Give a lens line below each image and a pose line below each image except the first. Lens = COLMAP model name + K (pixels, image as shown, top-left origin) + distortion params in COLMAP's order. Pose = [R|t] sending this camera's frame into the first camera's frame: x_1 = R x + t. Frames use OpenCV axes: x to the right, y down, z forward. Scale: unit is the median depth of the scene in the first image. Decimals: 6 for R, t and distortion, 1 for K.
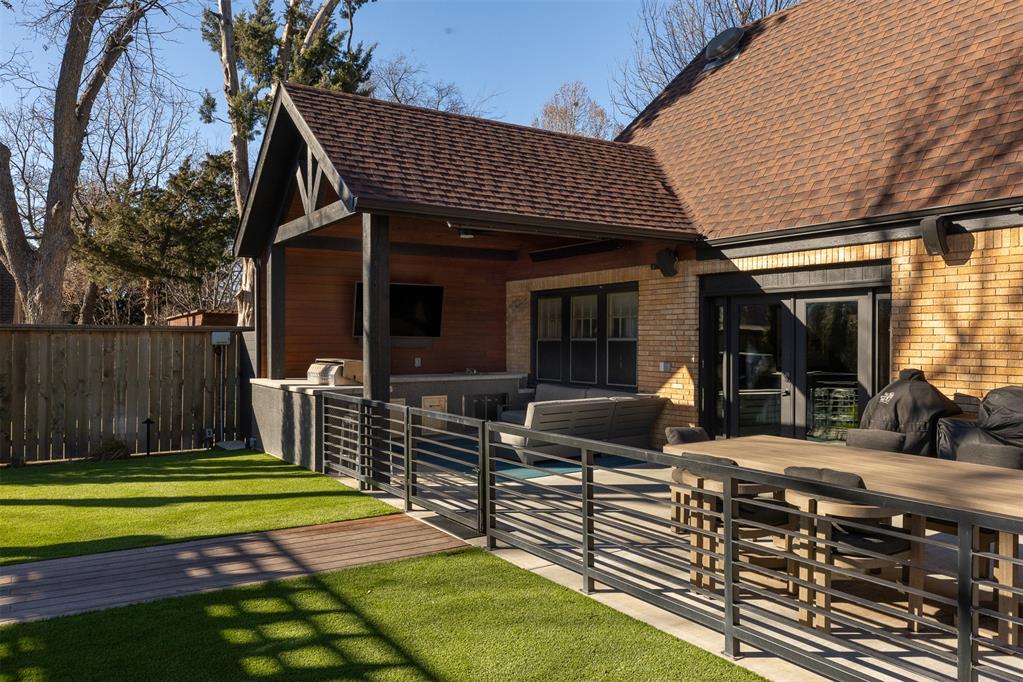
lens RADIAL K [[757.4, 0, 511.5], [0, 757.4, 341.0], [0, 0, 1]] dist [0.000261, 0.003902]
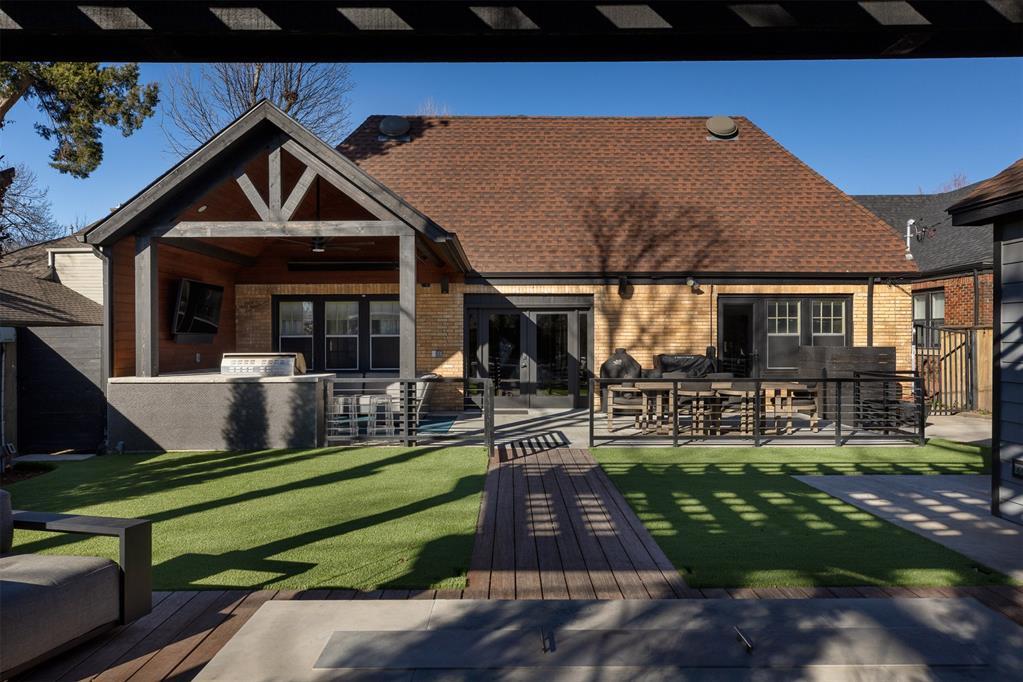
lens RADIAL K [[706.8, 0, 511.5], [0, 706.8, 341.0], [0, 0, 1]] dist [0.001821, 0.000115]
pose [[0.545879, -0.006103, 0.837842, -0.888545], [0.007146, 0.999971, 0.002628, 0.006639], [-0.837833, 0.004553, 0.545907, 0.129986]]
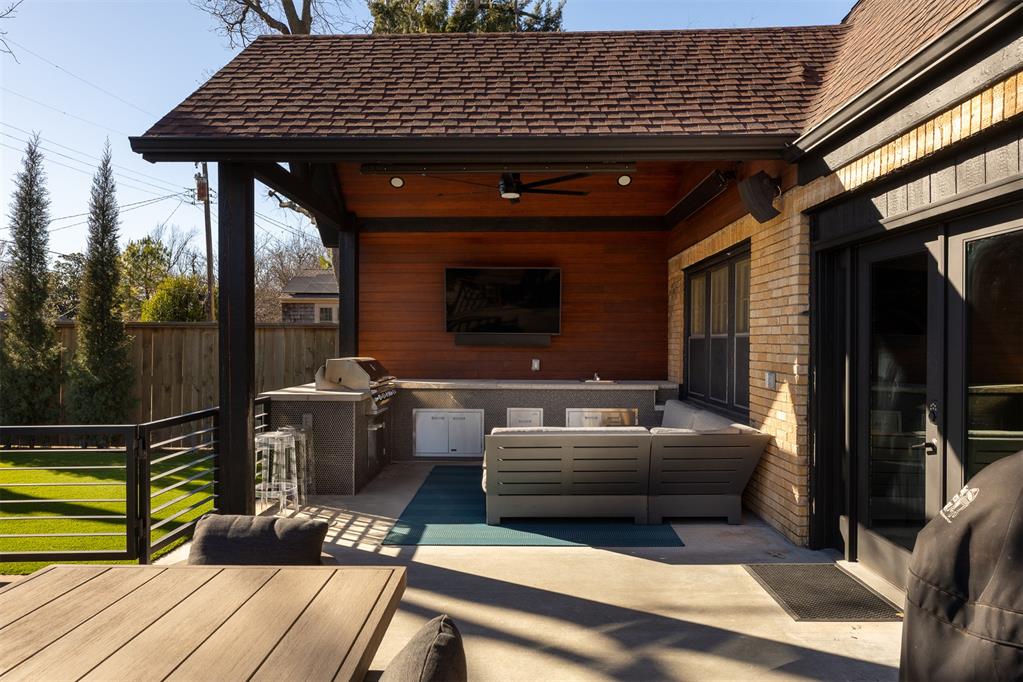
lens RADIAL K [[706.8, 0, 511.5], [0, 706.8, 341.0], [0, 0, 1]] dist [0.001821, 0.000115]
pose [[0.824675, 0.002238, -0.565602, 0.350110], [-0.005056, 0.999981, -0.003416, 0.006822], [0.565584, 0.005677, 0.824671, 0.456327]]
